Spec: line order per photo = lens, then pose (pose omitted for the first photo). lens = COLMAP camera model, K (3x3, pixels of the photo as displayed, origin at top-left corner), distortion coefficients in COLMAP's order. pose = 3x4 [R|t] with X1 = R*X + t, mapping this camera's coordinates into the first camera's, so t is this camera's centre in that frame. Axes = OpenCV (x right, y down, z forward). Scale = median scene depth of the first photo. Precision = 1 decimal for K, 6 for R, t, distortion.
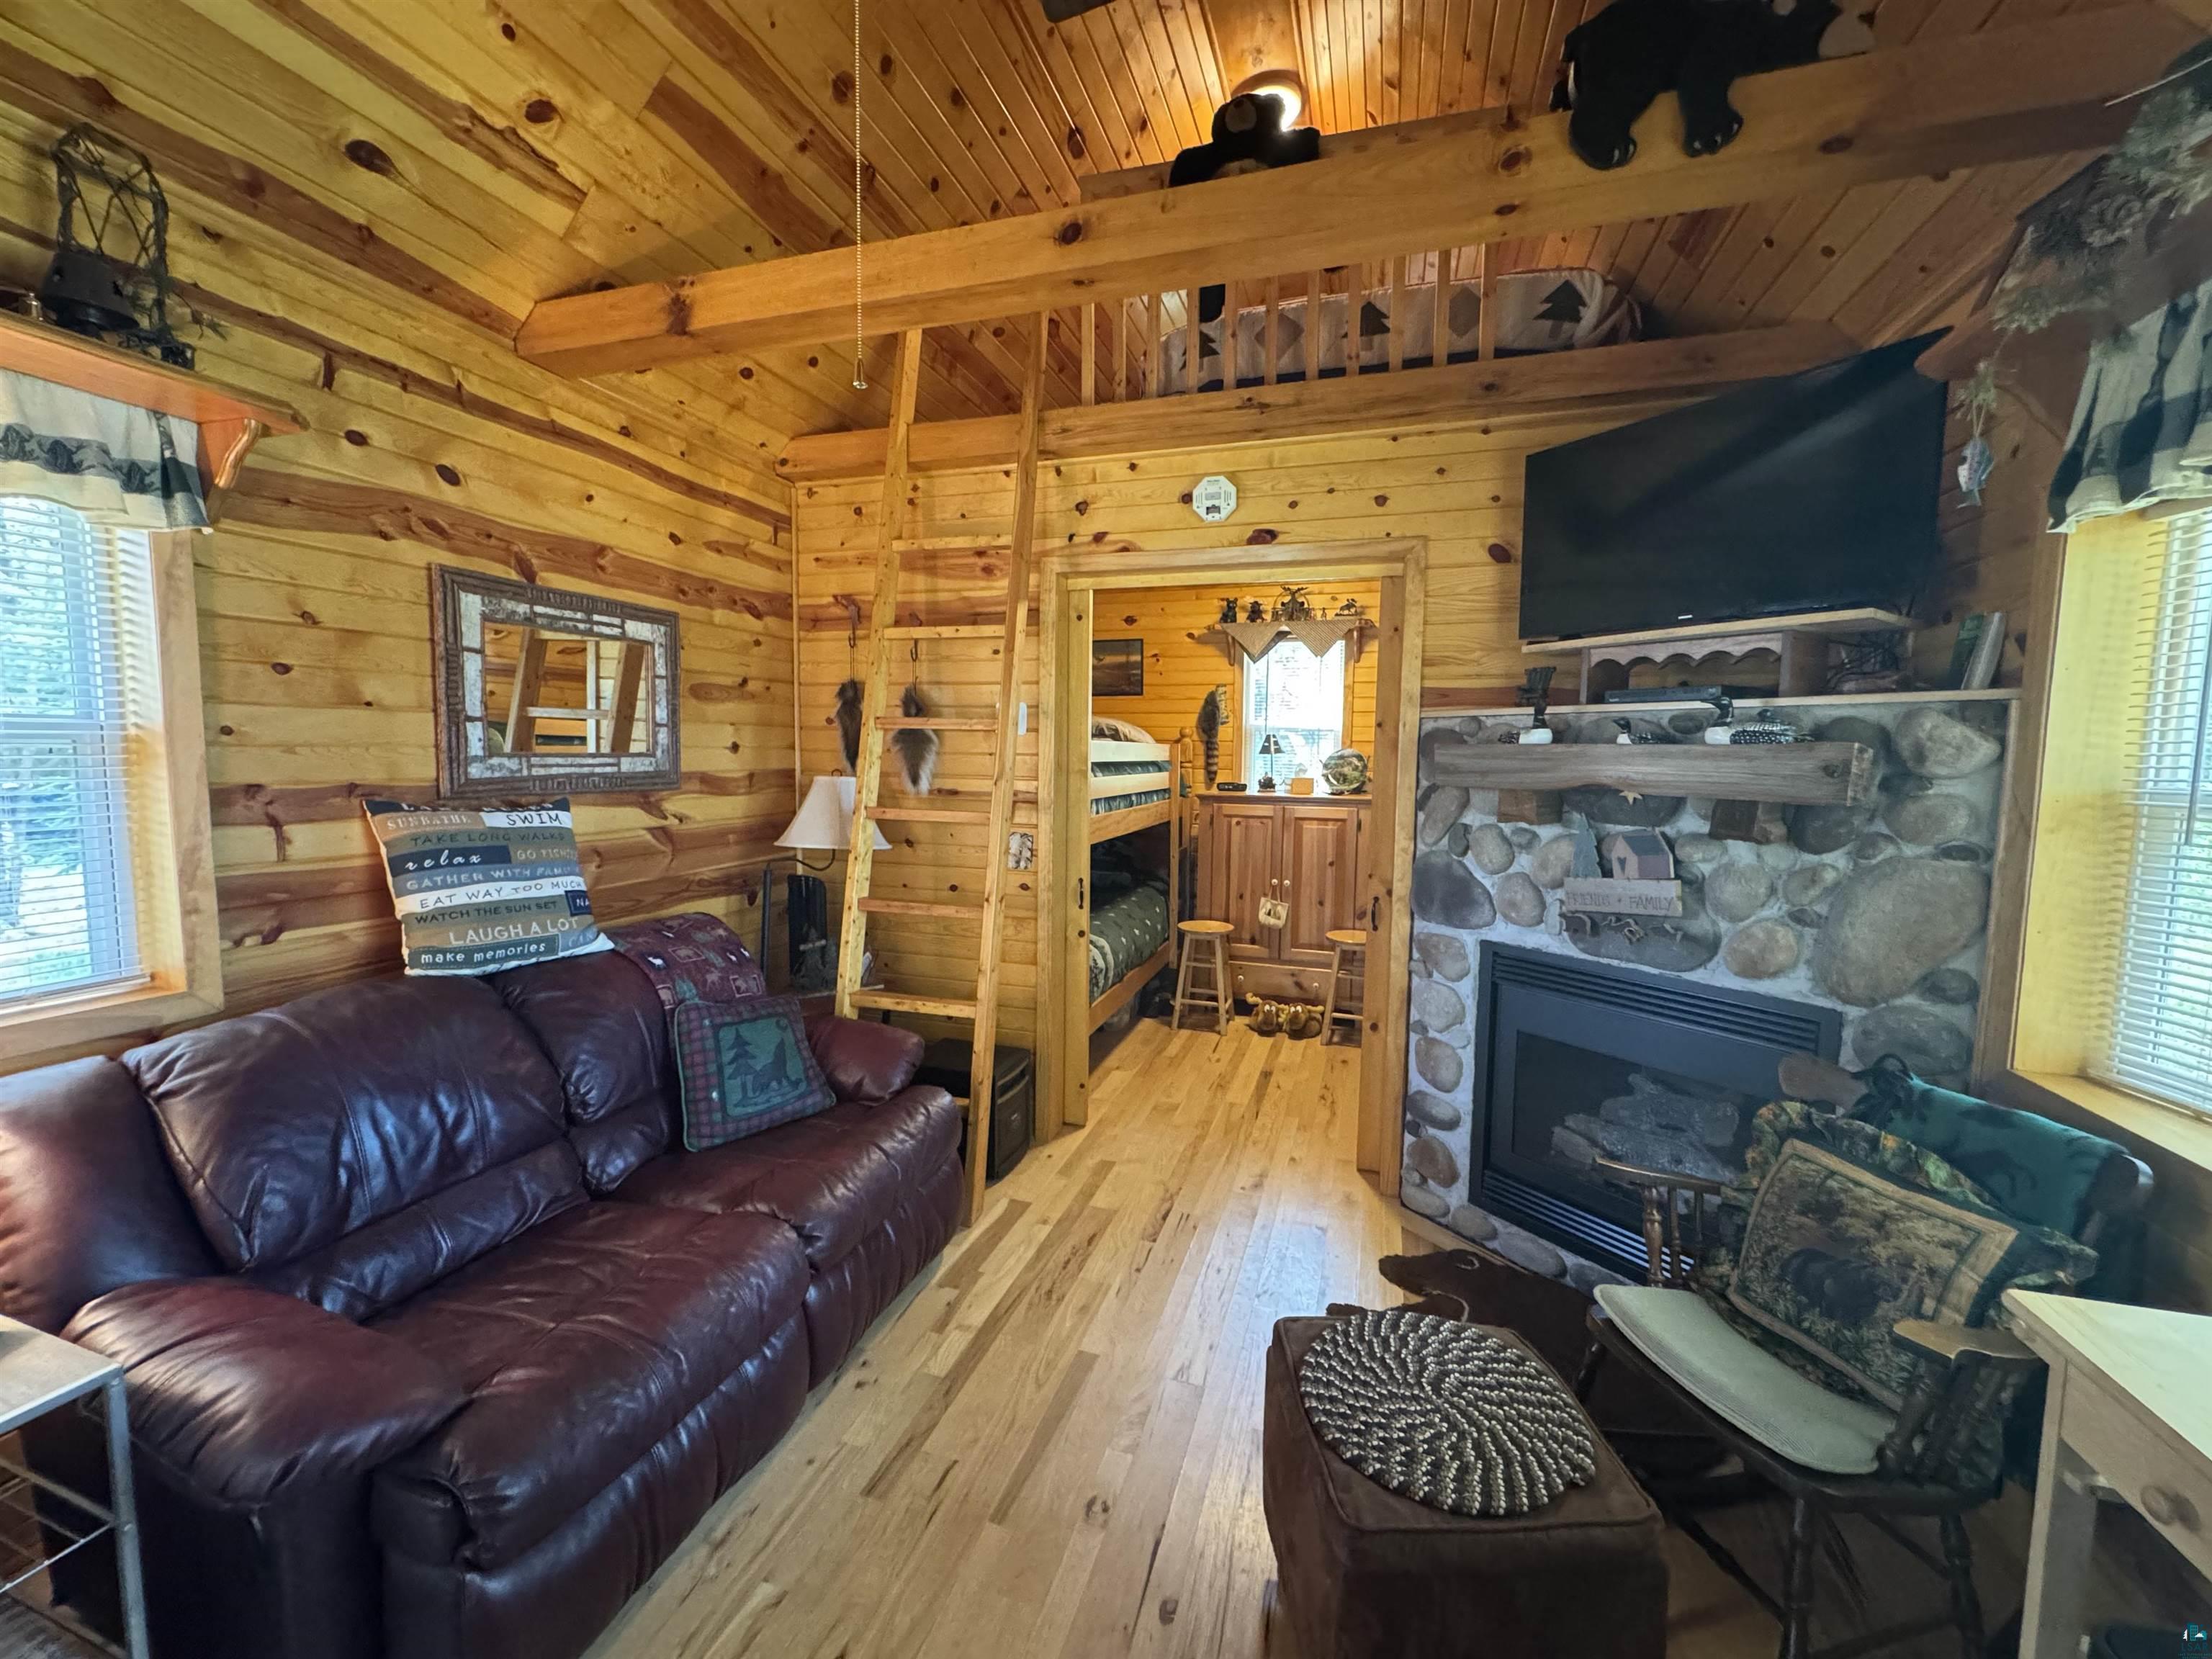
lens RADIAL K [[887.2, 0, 1115.2], [0, 887.2, 833.7], [0, 0, 1]] dist [-0.002526, 0.000447]
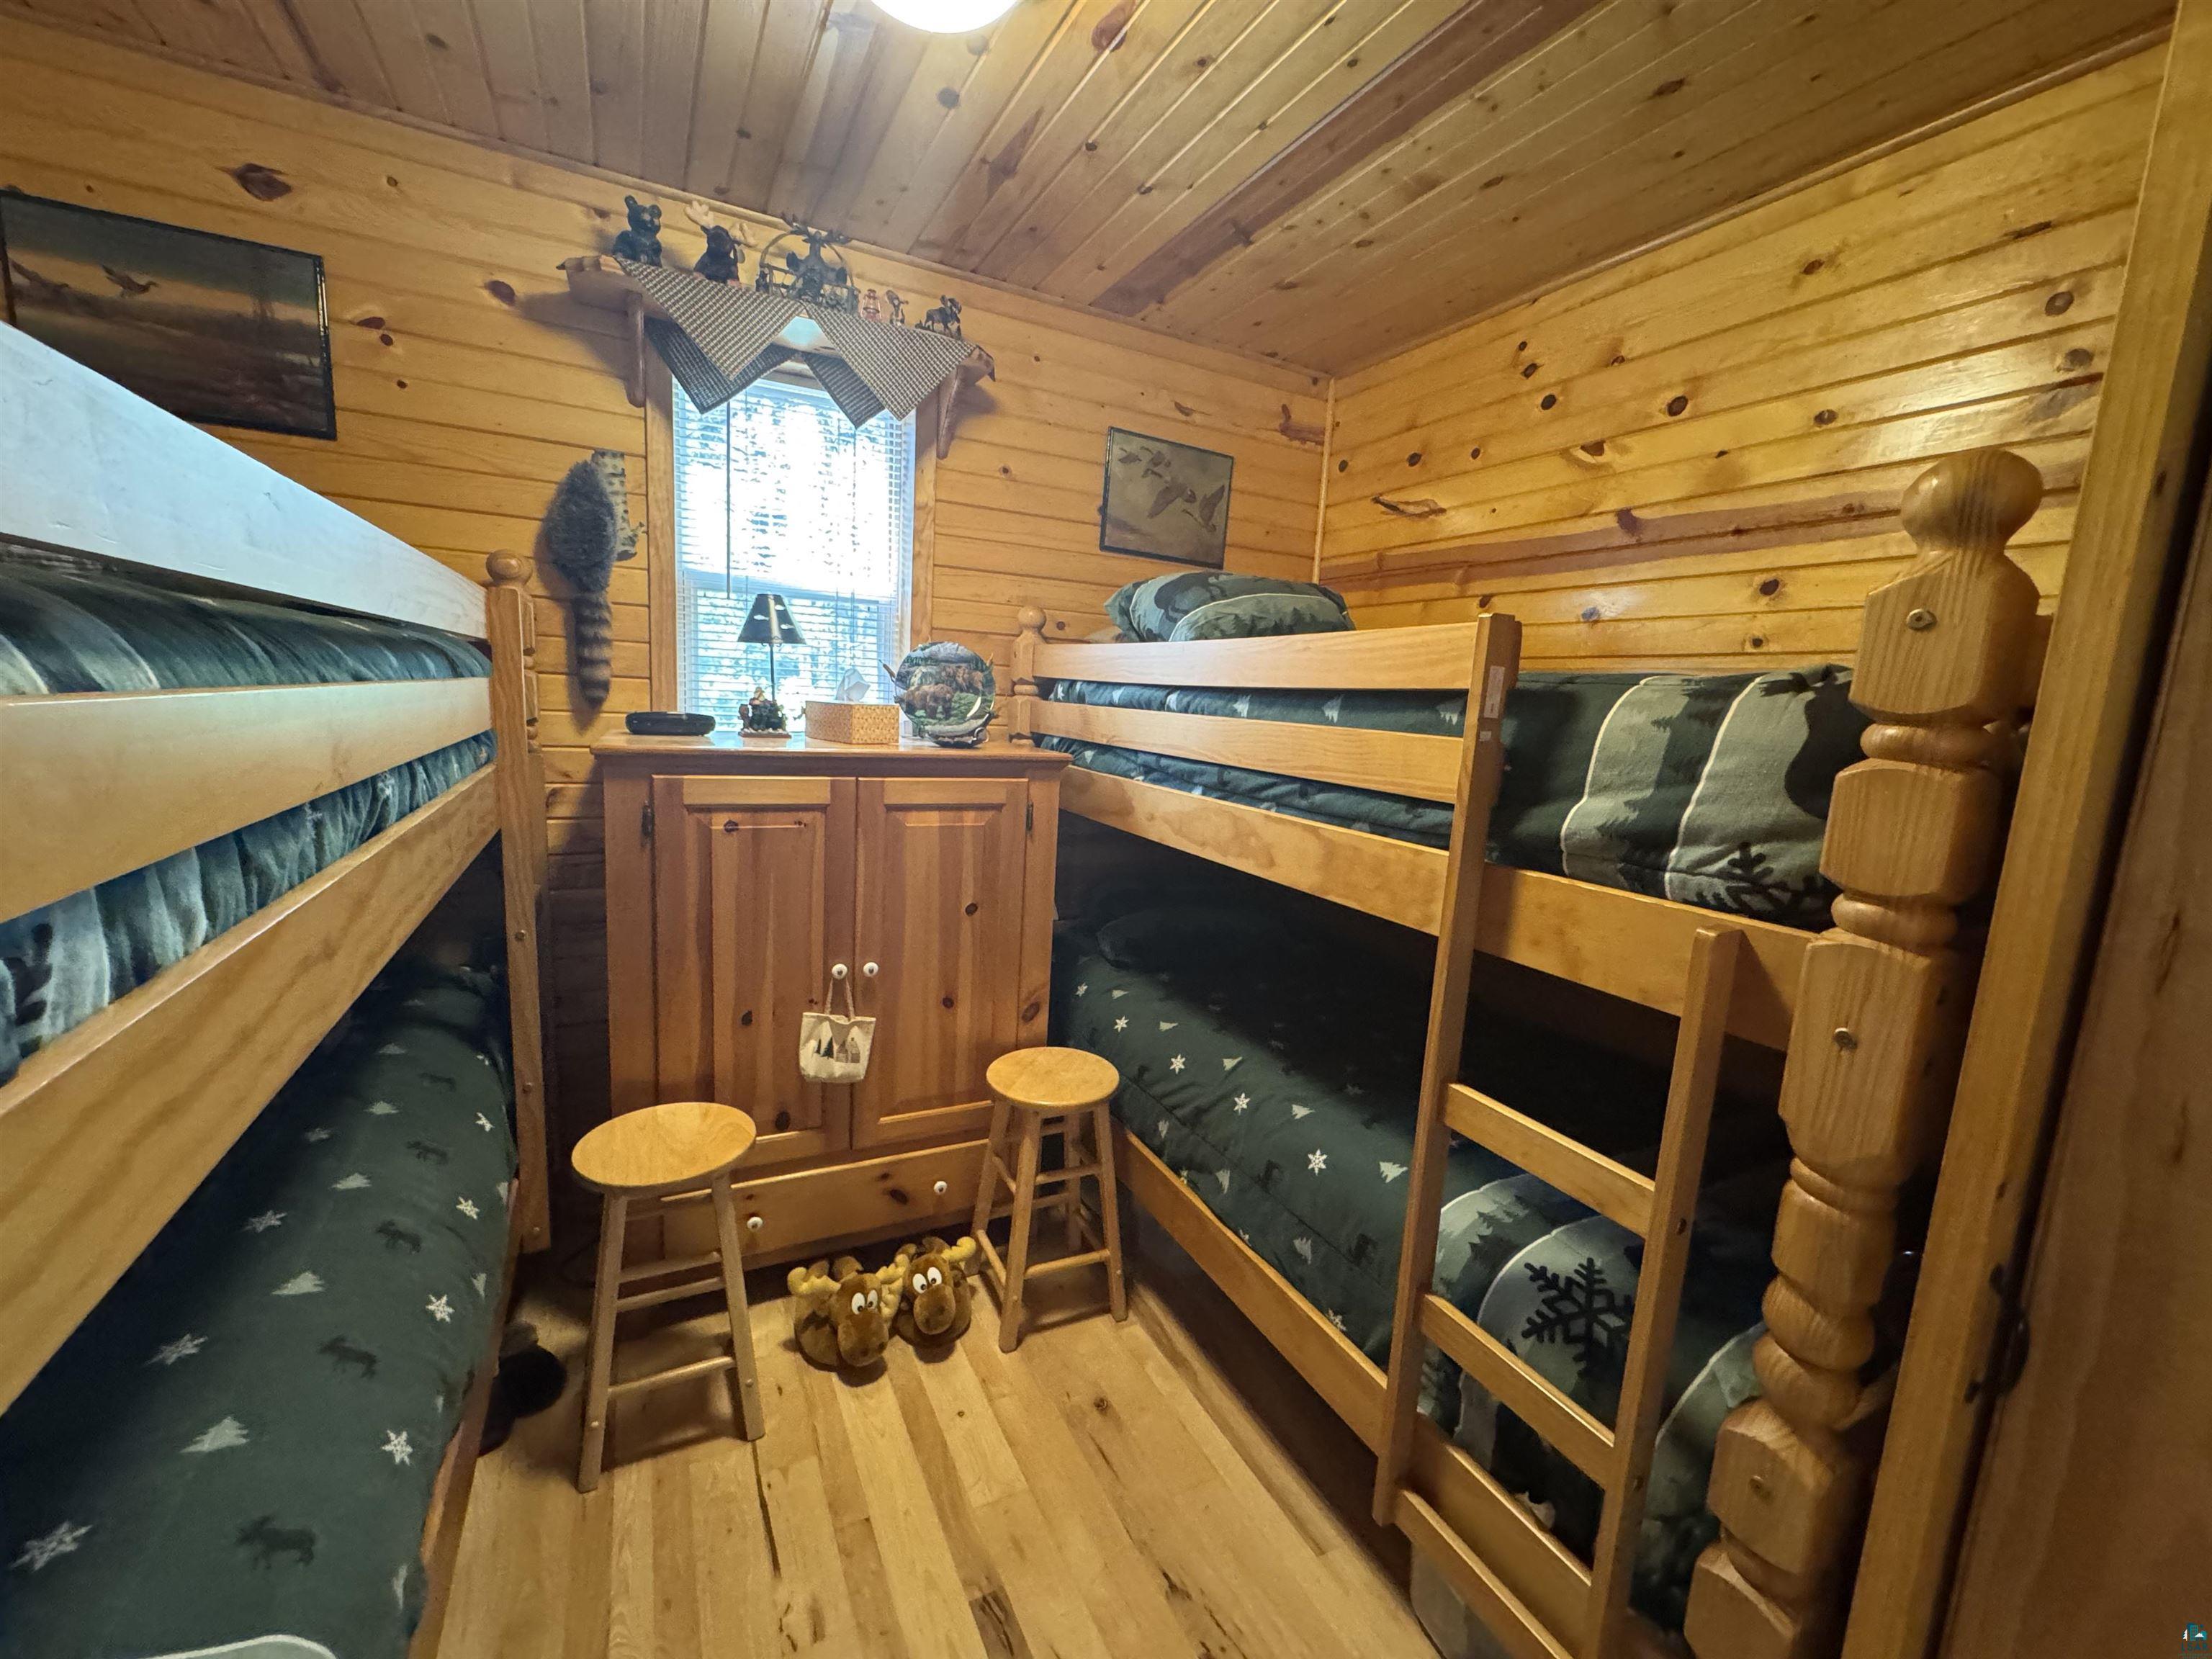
lens RADIAL K [[887.2, 0, 1098.0], [0, 887.2, 826.6], [0, 0, 1]] dist [-0.002526, 0.000447]
pose [[0.715308, -0.076012, 0.694663, -0.006460], [0.019854, 0.995876, 0.088527, -0.039003], [-0.698527, -0.049532, 0.713867, 0.598753]]
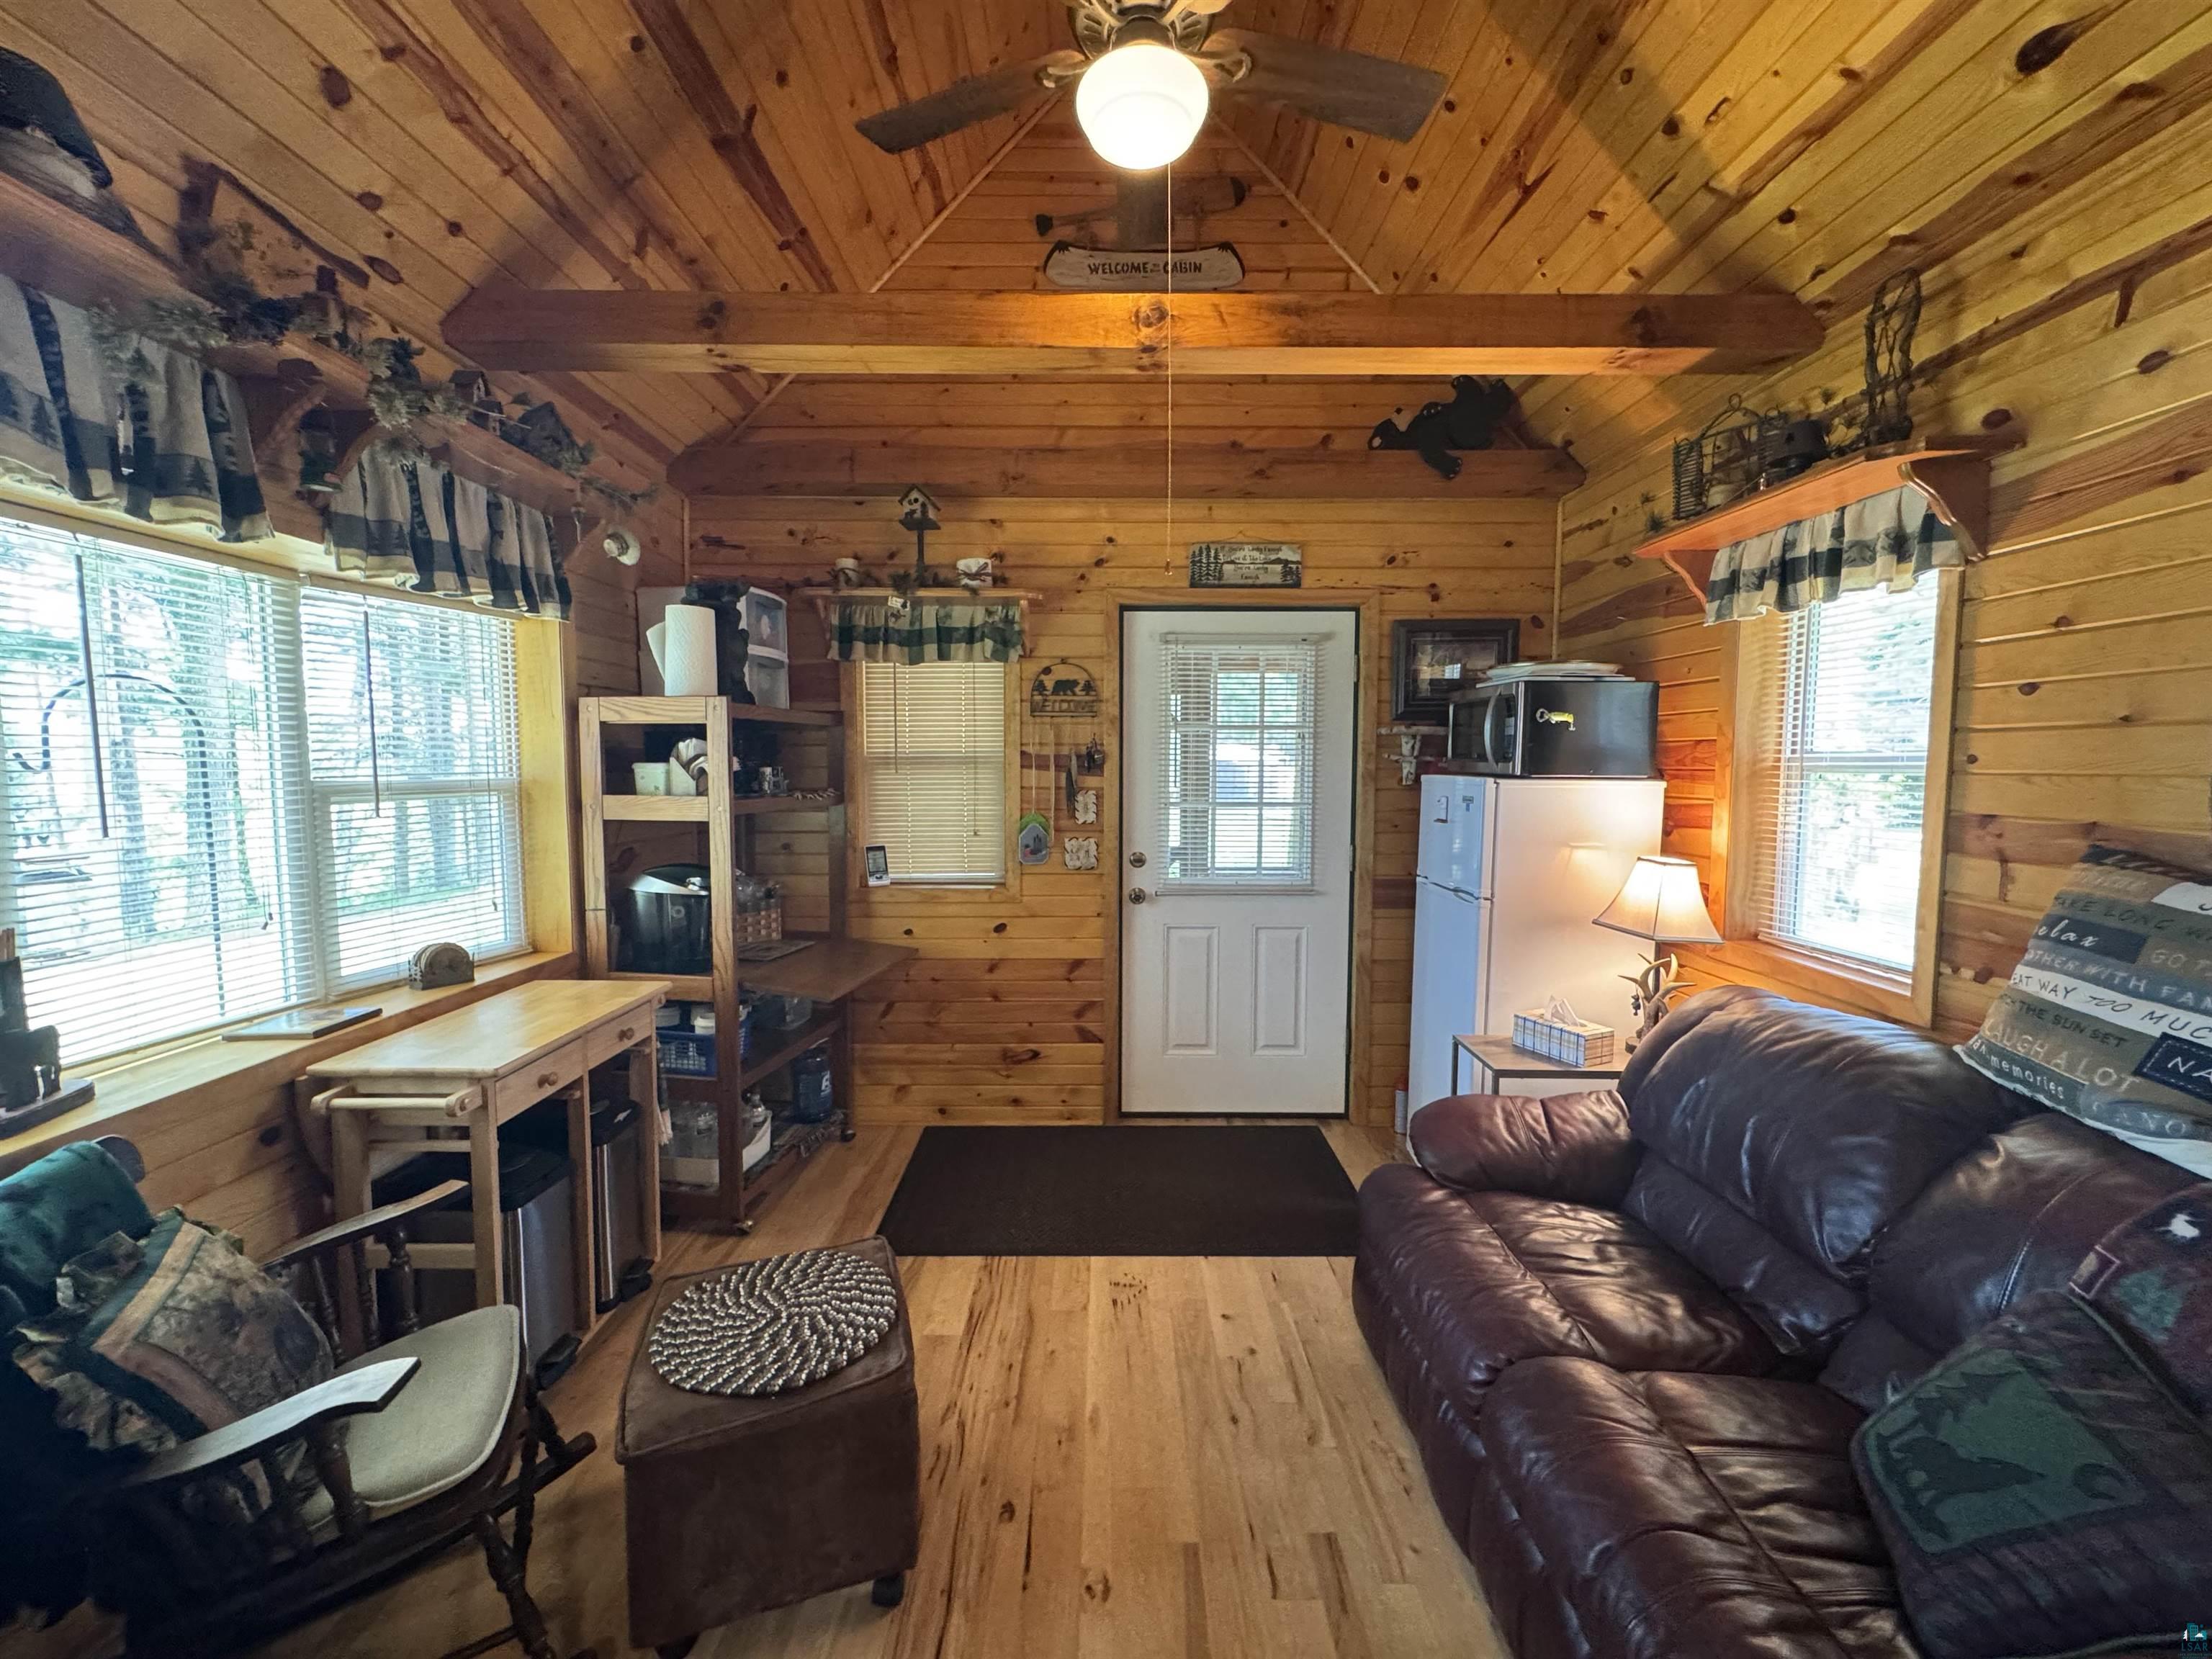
lens RADIAL K [[887.2, 0, 1119.3], [0, 887.2, 824.6], [0, 0, 1]] dist [-0.002526, 0.000447]
pose [[-0.952176, 0.006475, -0.305483, 0.287067], [-0.040516, 0.988271, 0.147236, -0.196688], [0.302853, 0.152571, -0.940745, 2.141546]]
